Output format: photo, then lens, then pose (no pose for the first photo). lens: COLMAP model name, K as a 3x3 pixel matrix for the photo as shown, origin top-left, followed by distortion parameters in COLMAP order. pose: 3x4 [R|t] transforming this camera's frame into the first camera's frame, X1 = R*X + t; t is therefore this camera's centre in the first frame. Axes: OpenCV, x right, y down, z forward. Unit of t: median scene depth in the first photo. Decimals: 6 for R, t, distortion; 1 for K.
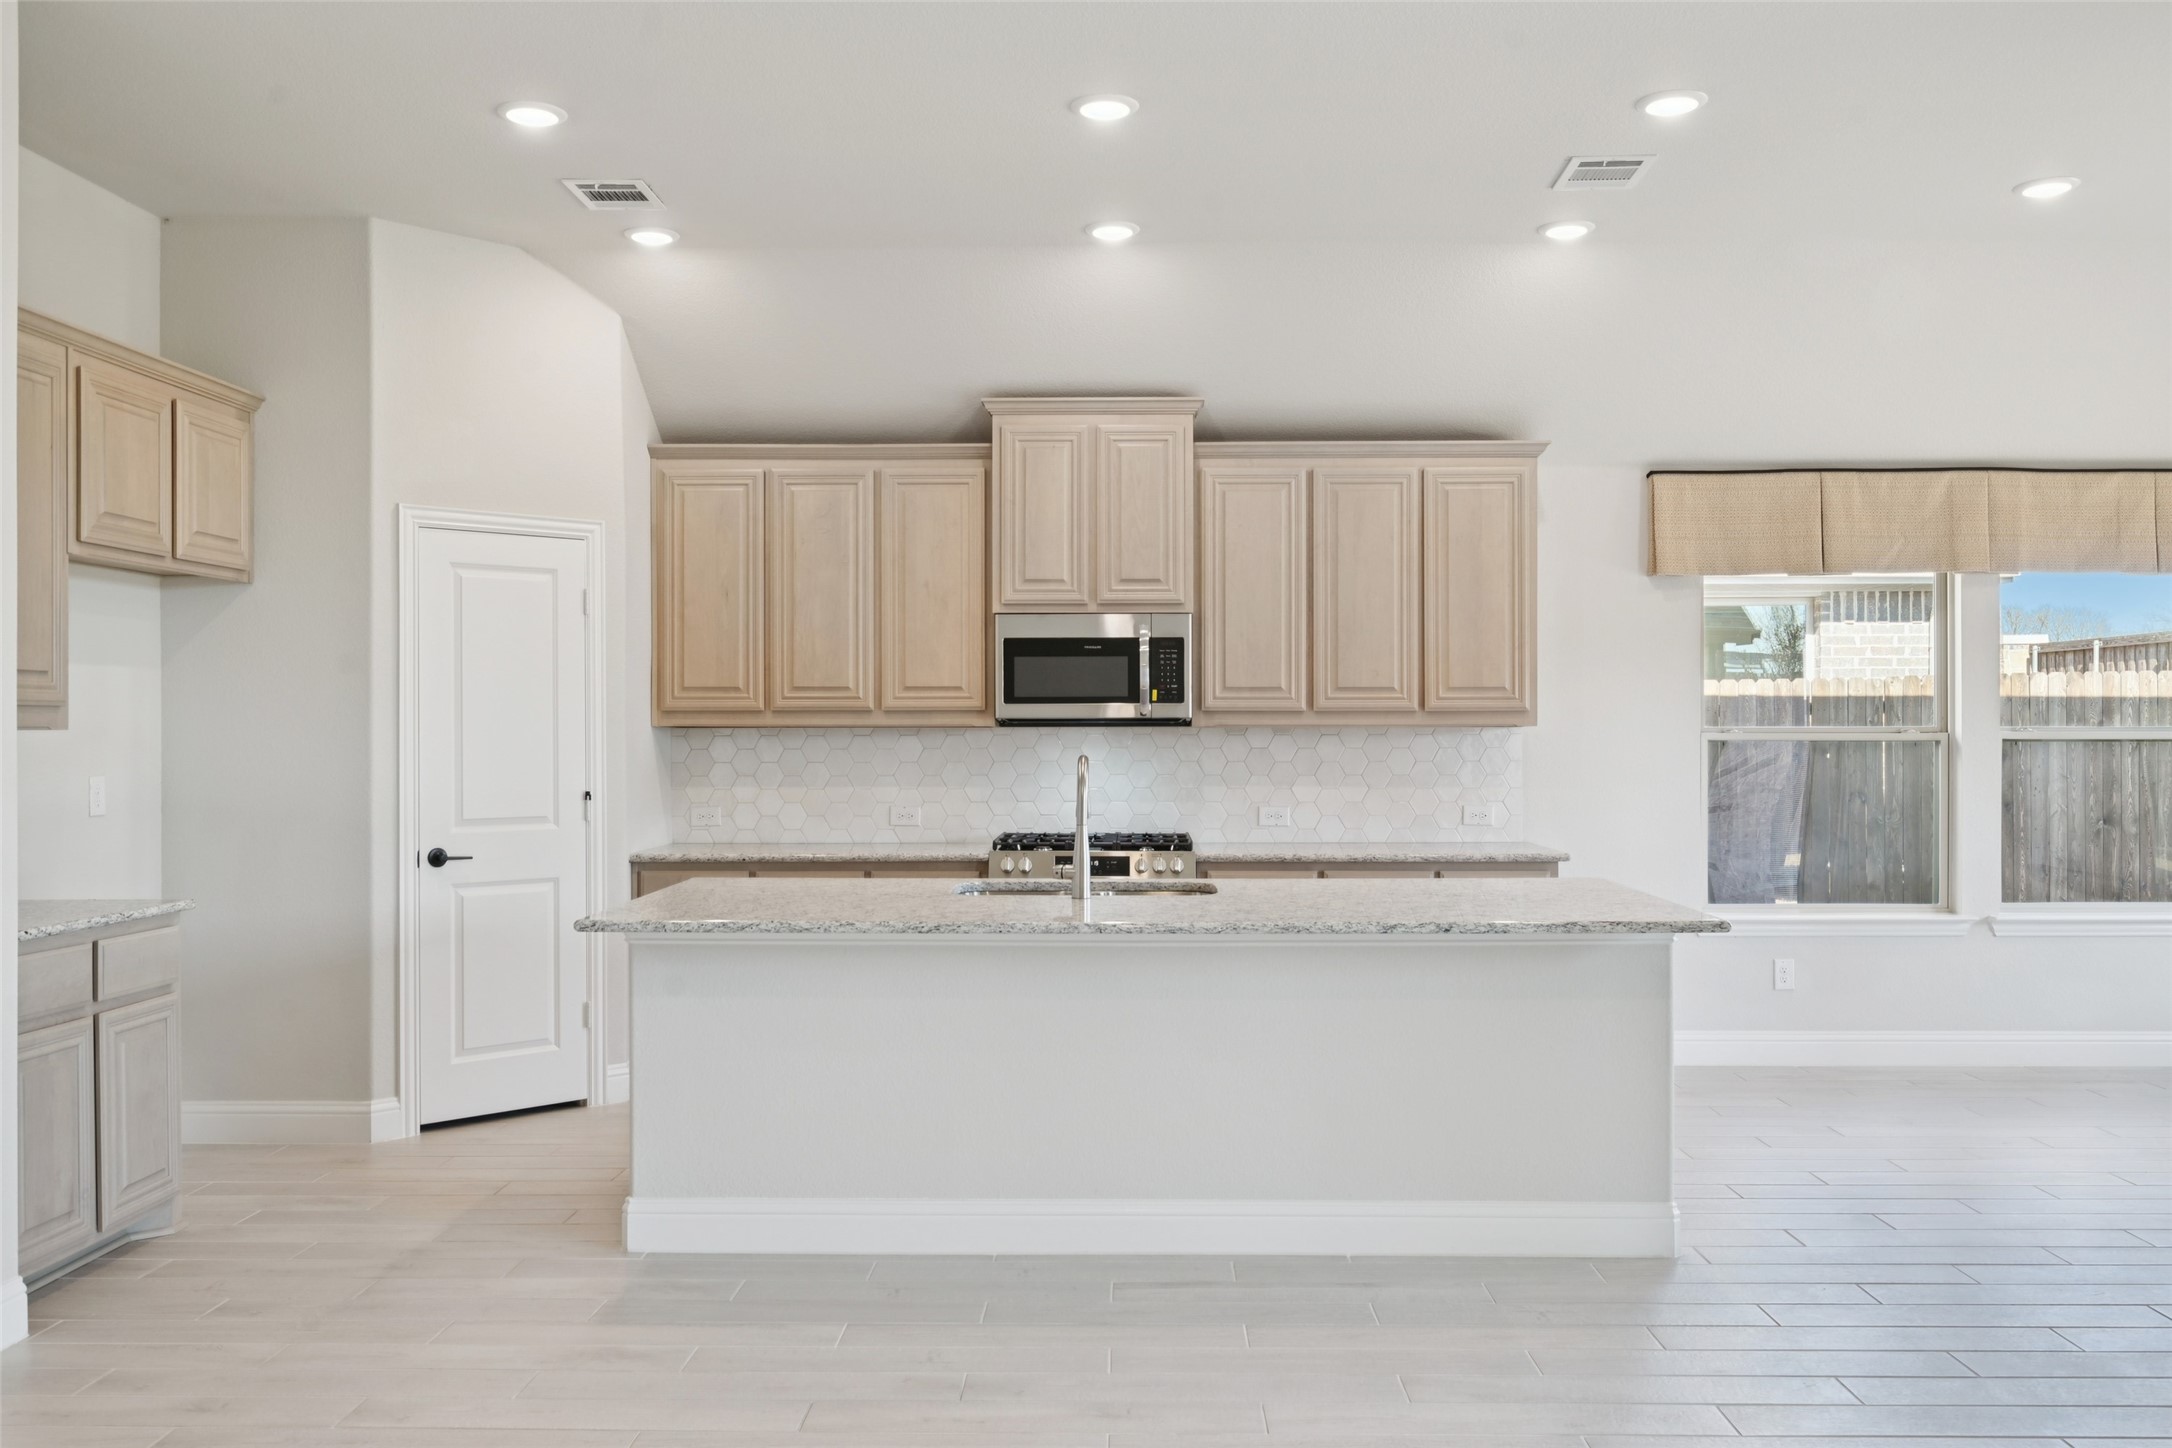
lens RADIAL K [[1727.0, 0, 1125.6], [0, 1727.0, 736.4], [0, 0, 1]] dist [0.000976, 0.009858]
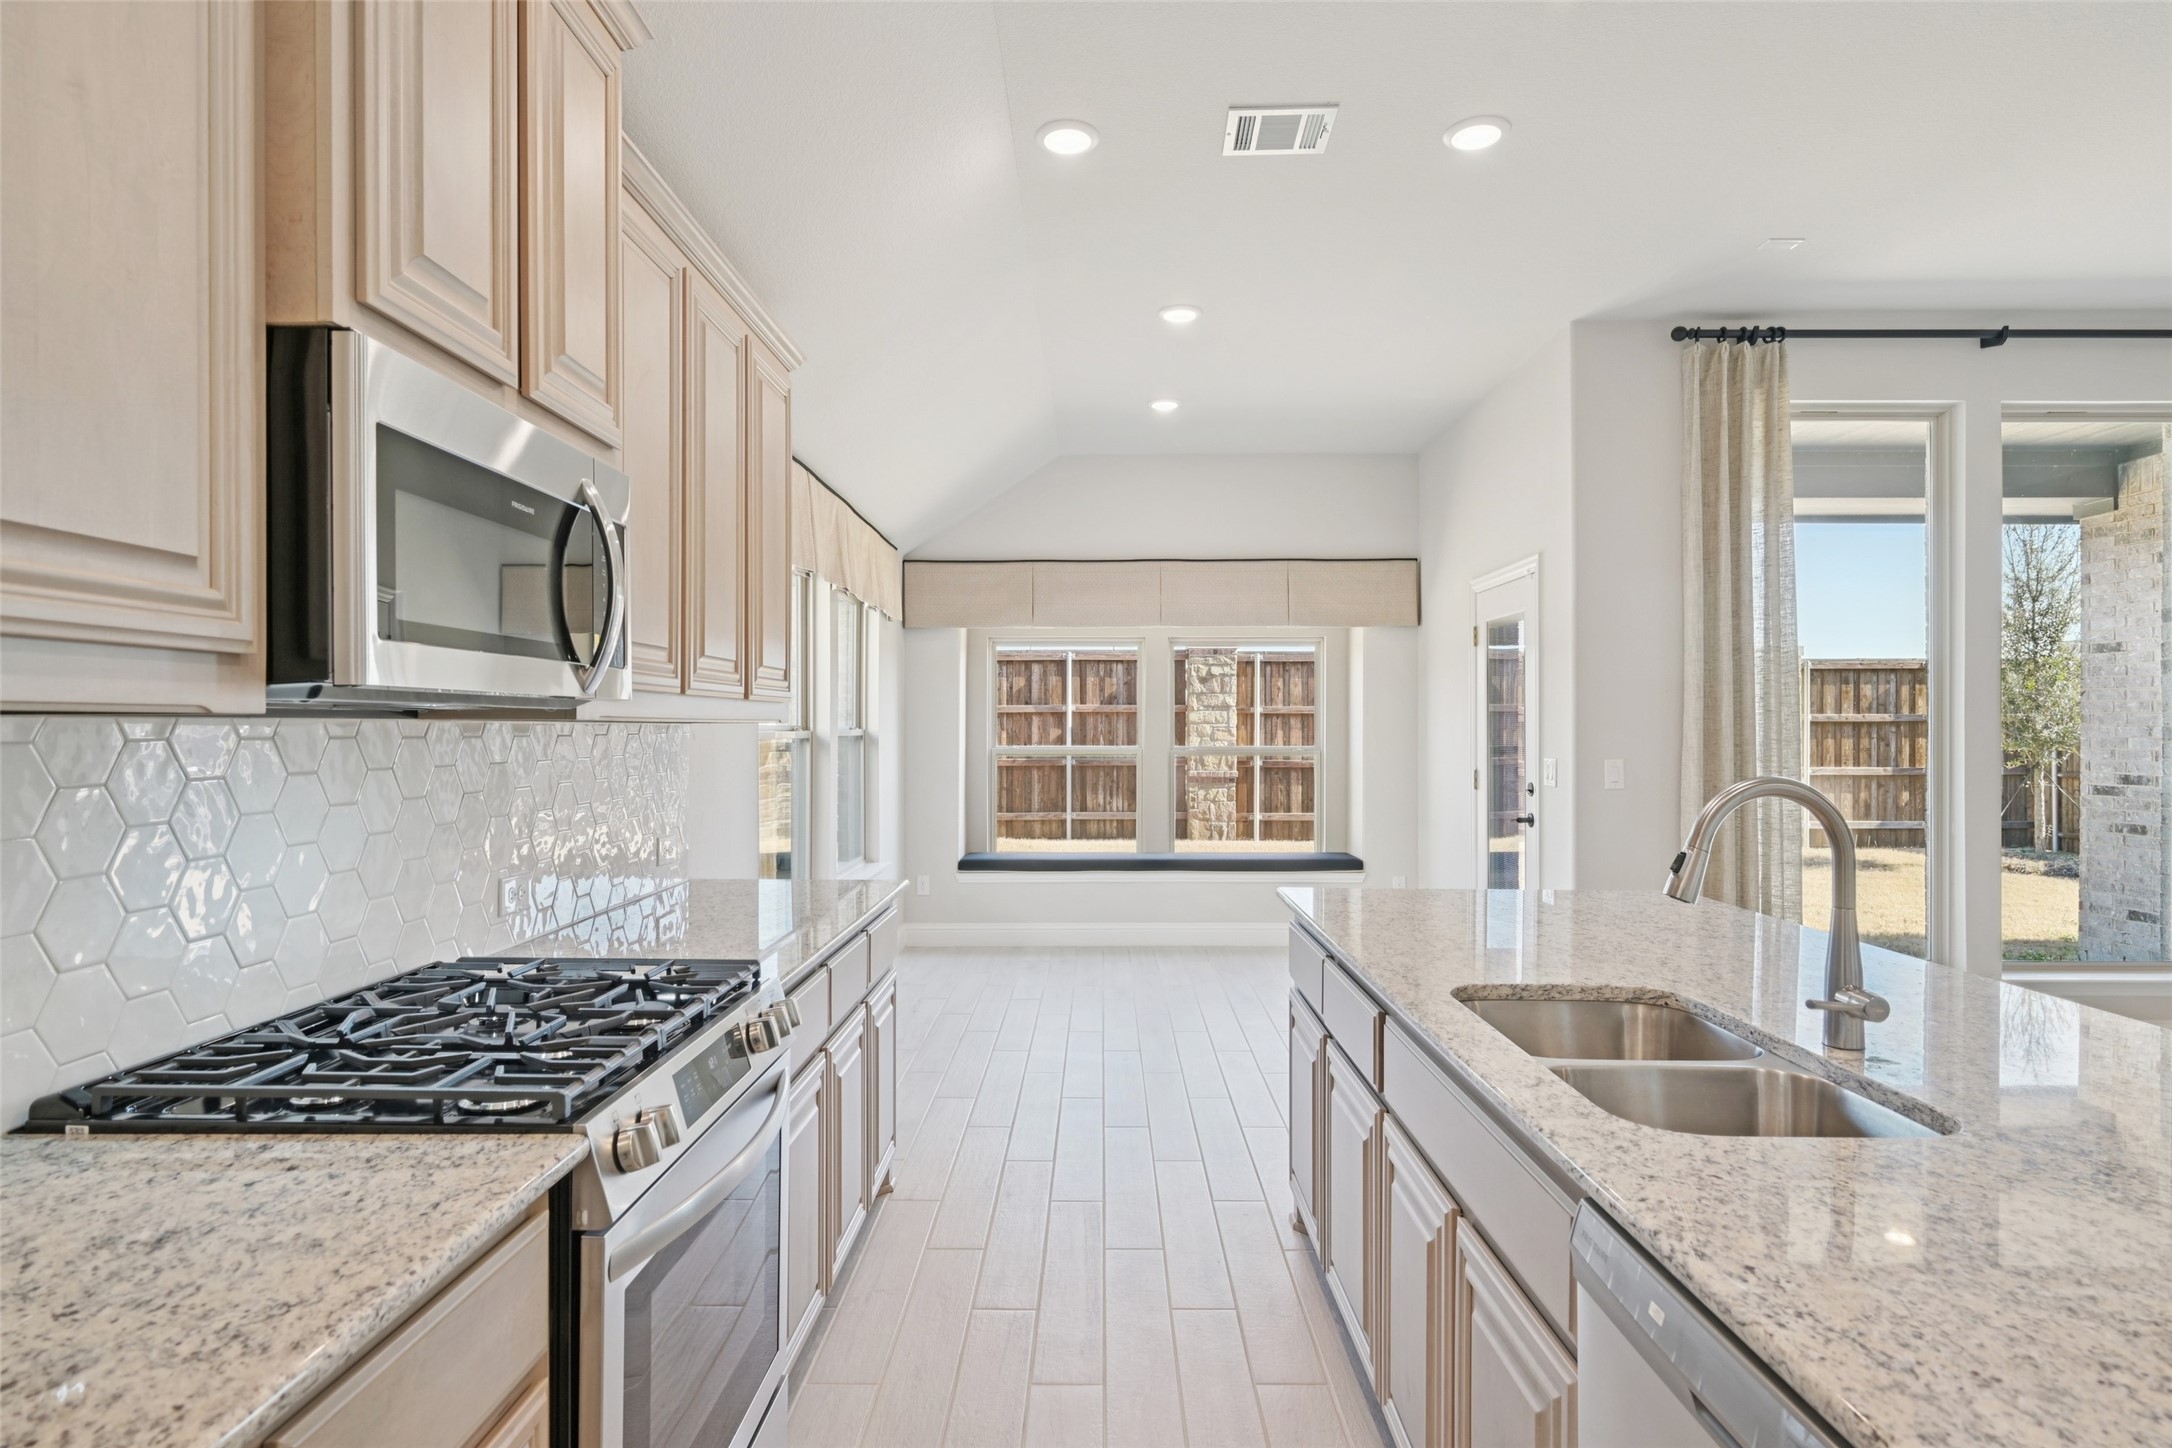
lens RADIAL K [[1141.1, 0, 1071.8], [0, 1141.1, 734.7], [0, 0, 1]] dist [-0.000844, -0.000303]
pose [[0.000690, -0.005207, 0.999986, -0.266591], [-0.003375, 0.999981, 0.005209, -0.004049], [-0.999994, -0.003379, 0.000673, 0.873892]]
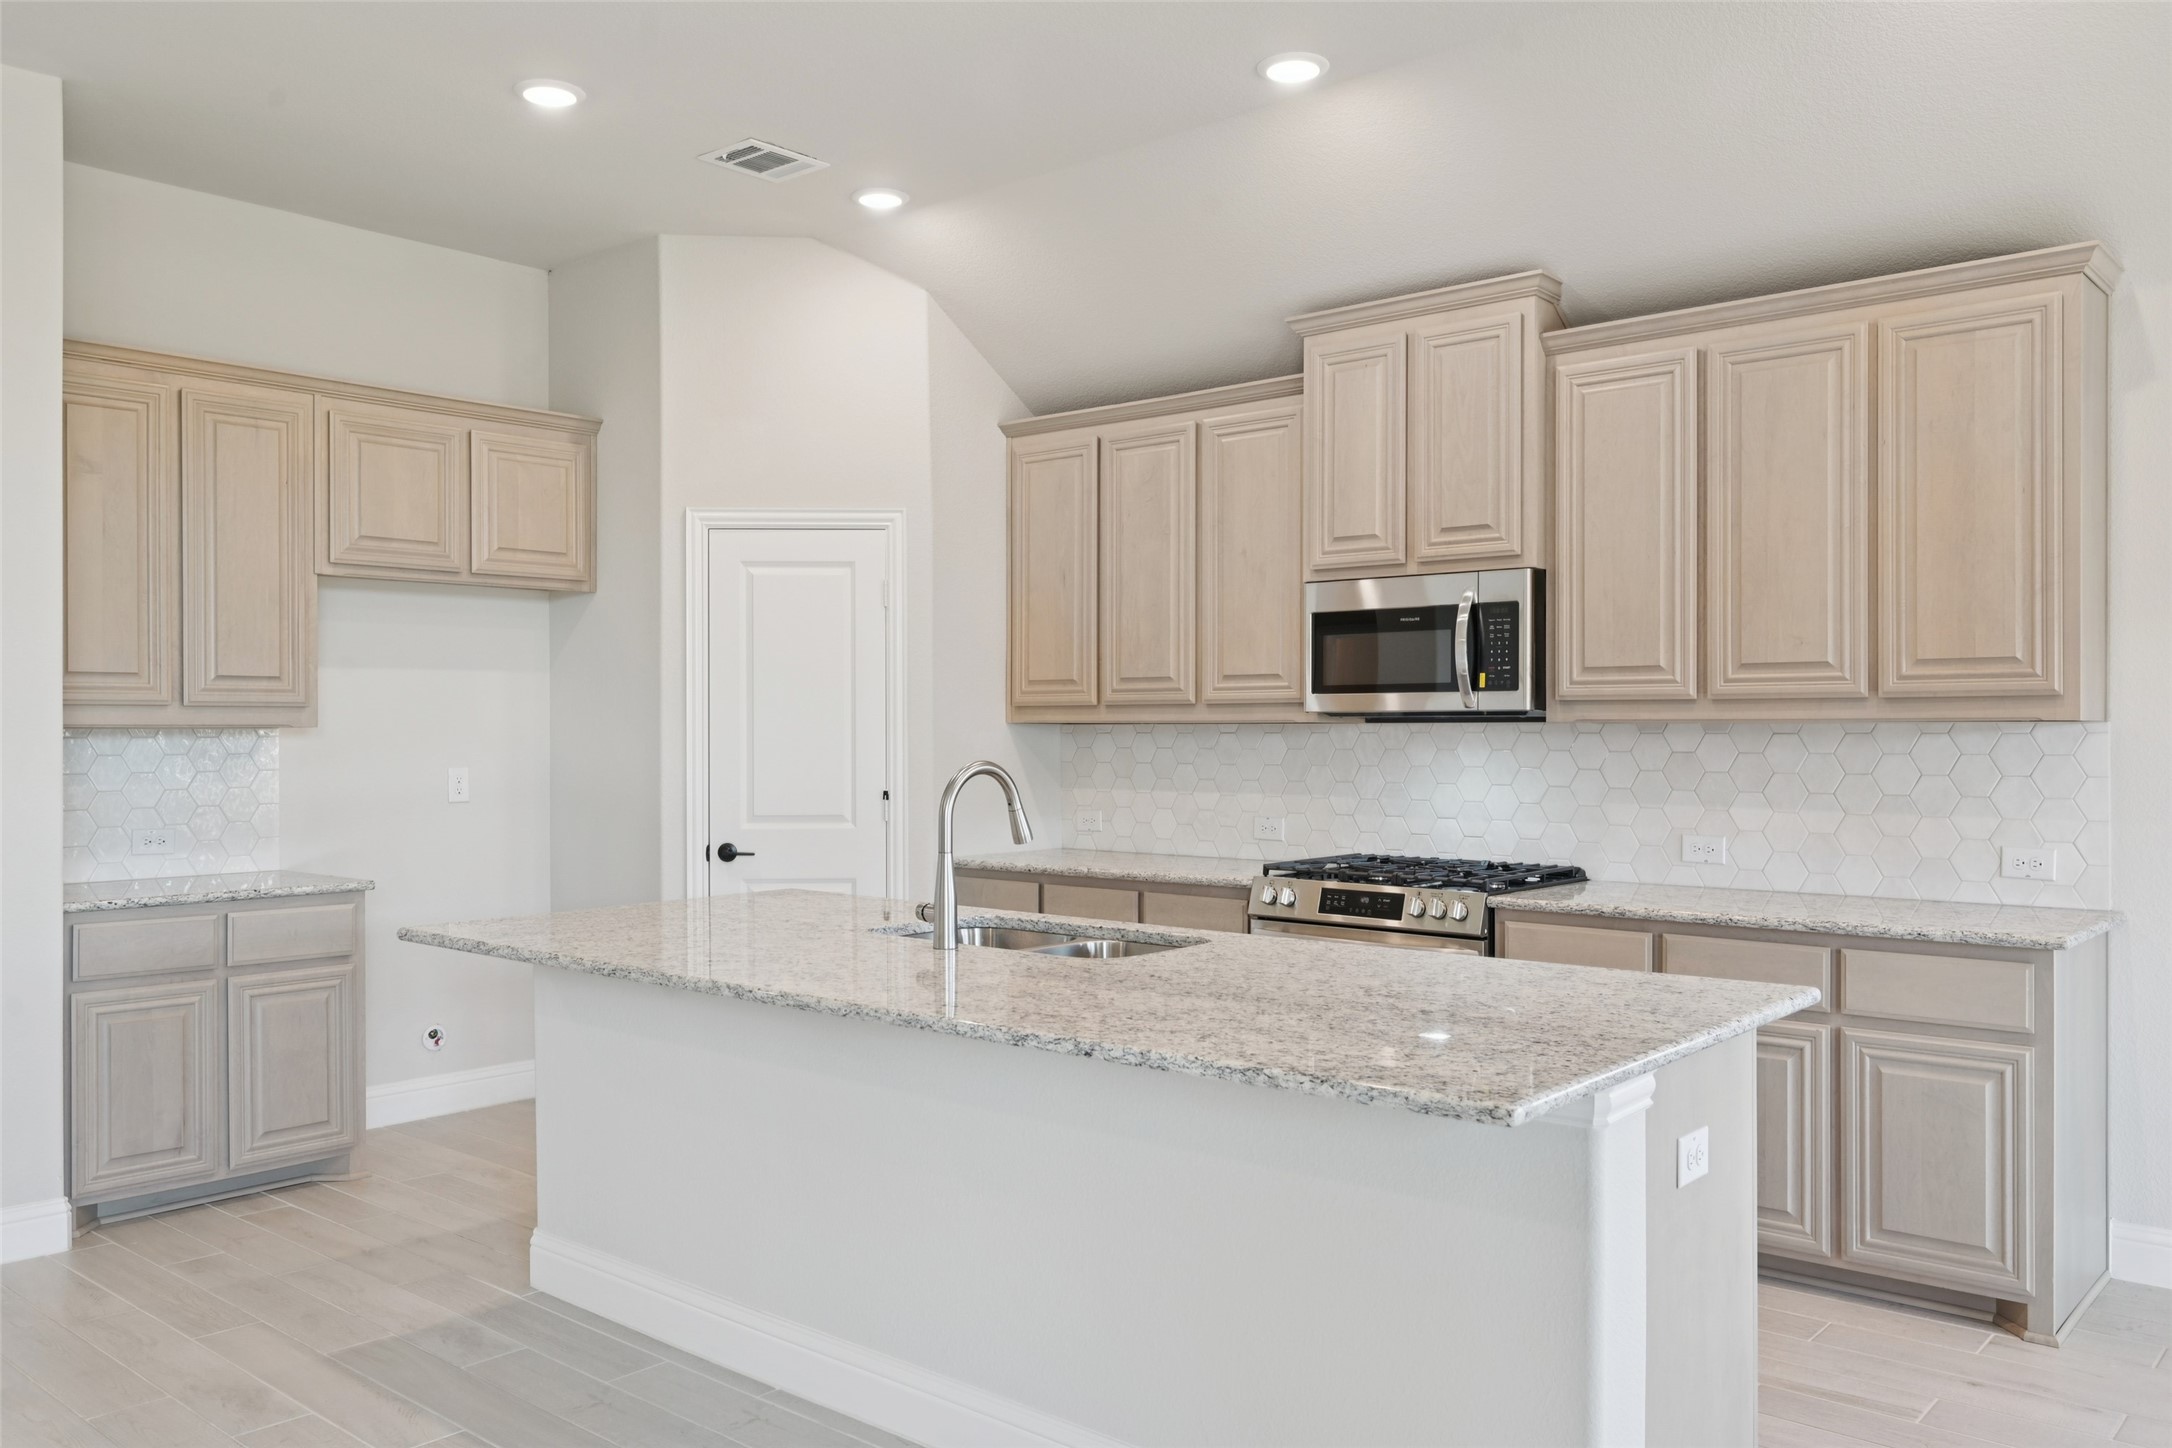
lens RADIAL K [[1707.6, 0, 1077.3], [0, 1707.6, 712.5], [0, 0, 1]] dist [0.009127, -0.016865]
pose [[0.764008, -0.005432, -0.645184, 0.356436], [-0.002064, 0.999939, -0.010863, -0.001502], [0.645204, 0.009631, 0.763950, 0.320726]]
